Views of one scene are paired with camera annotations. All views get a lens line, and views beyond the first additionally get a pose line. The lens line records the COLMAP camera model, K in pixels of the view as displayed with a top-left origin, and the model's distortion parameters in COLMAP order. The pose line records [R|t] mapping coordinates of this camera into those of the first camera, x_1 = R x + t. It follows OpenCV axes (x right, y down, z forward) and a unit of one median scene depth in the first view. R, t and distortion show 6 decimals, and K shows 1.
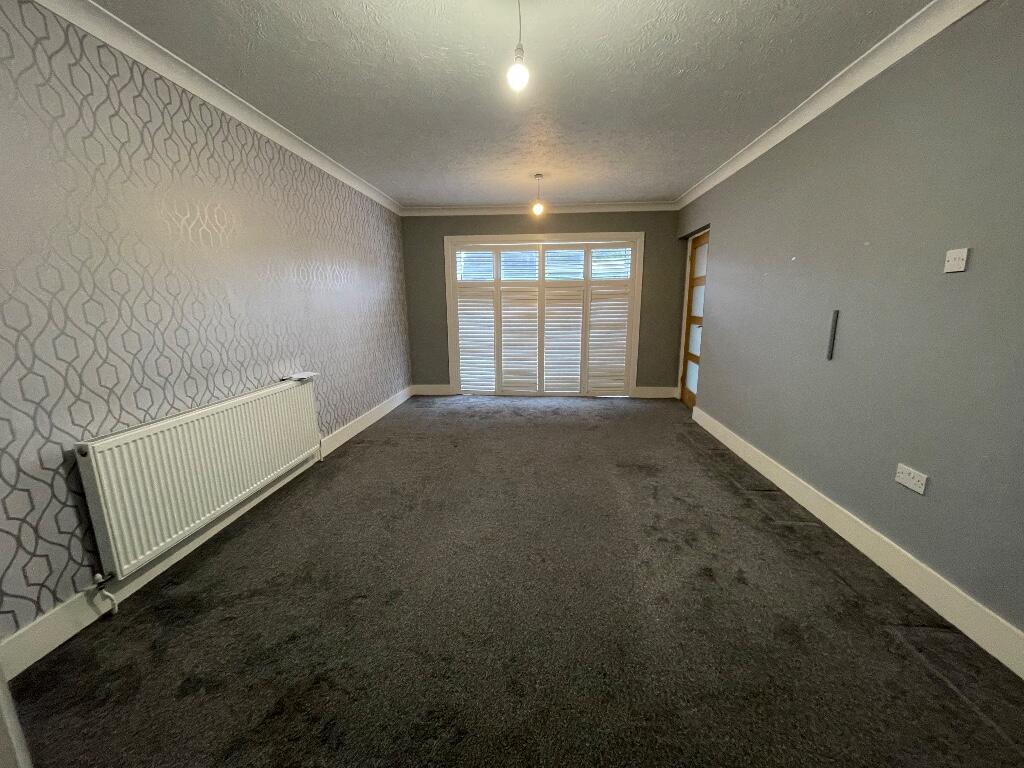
lens RADIAL K [[407.9, 0, 513.8], [0, 407.9, 386.7], [0, 0, 1]] dist [-0.003682, -0.000452]
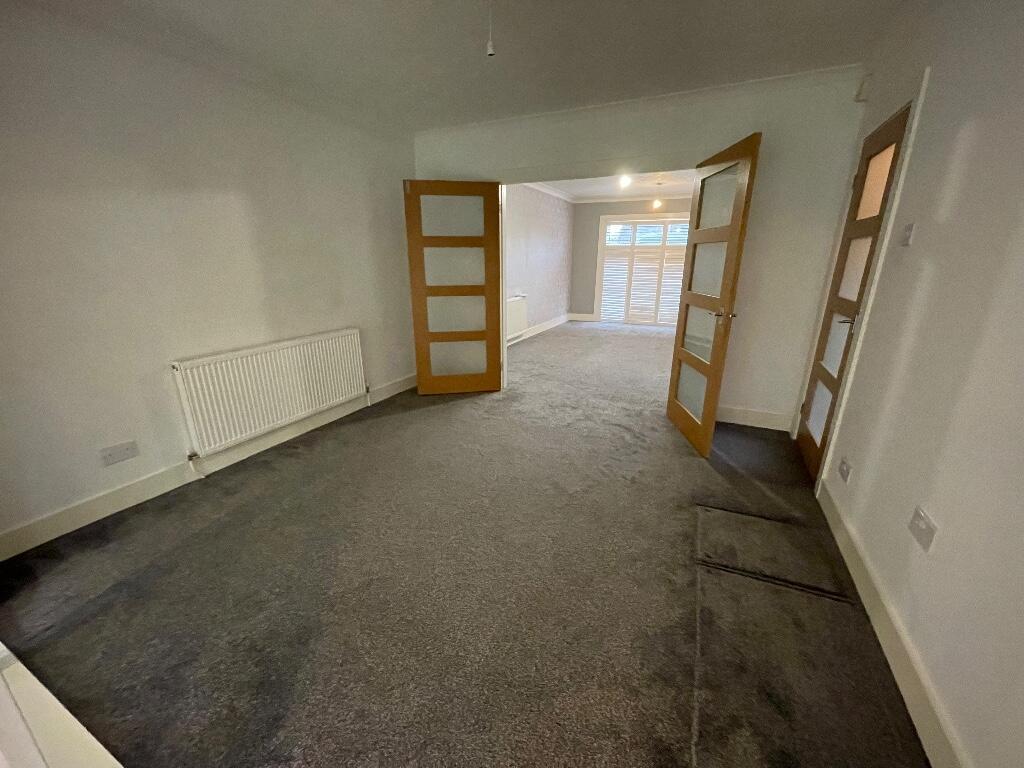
lens RADIAL K [[407.9, 0, 507.7], [0, 407.9, 385.8], [0, 0, 1]] dist [-0.003682, -0.000452]
pose [[0.927967, 0.121228, -0.352393, 0.130709], [-0.083181, 0.989133, 0.121233, 0.114641], [0.363260, -0.083188, 0.927966, -0.636567]]
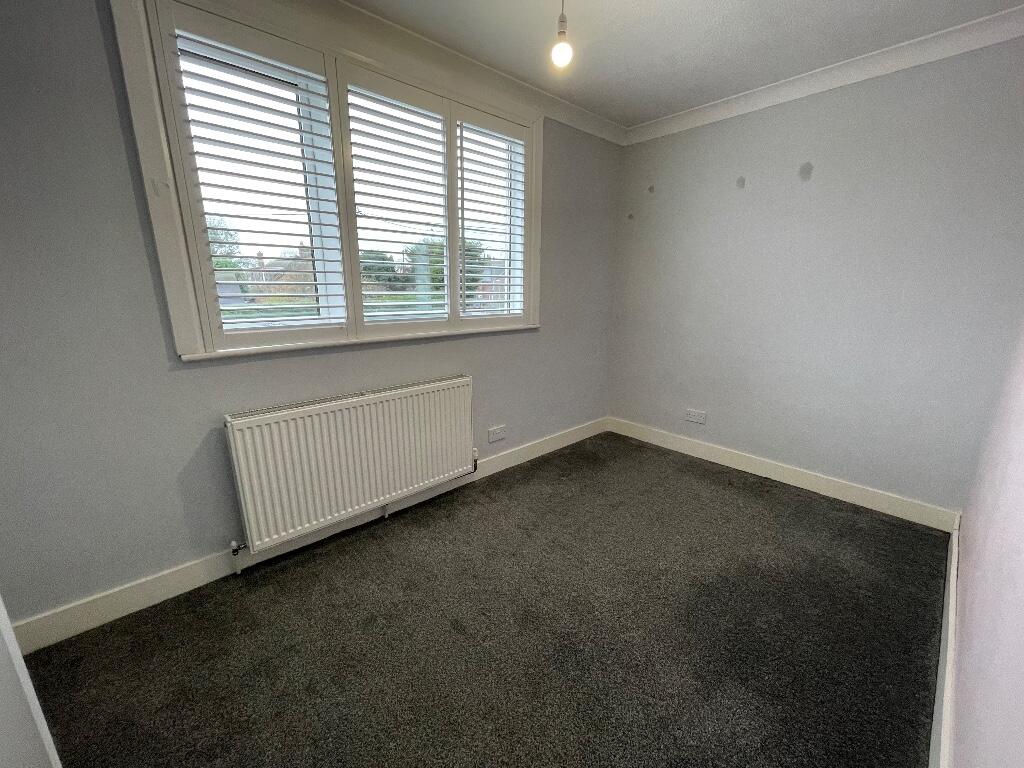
lens RADIAL K [[407.9, 0, 513.9], [0, 407.9, 383.2], [0, 0, 1]] dist [-0.003682, -0.000452]
pose [[0.733939, 0.187498, -0.652824, 0.043661], [-0.156473, 0.981965, 0.106115, -0.068049], [0.660946, 0.024268, 0.750041, 0.289525]]
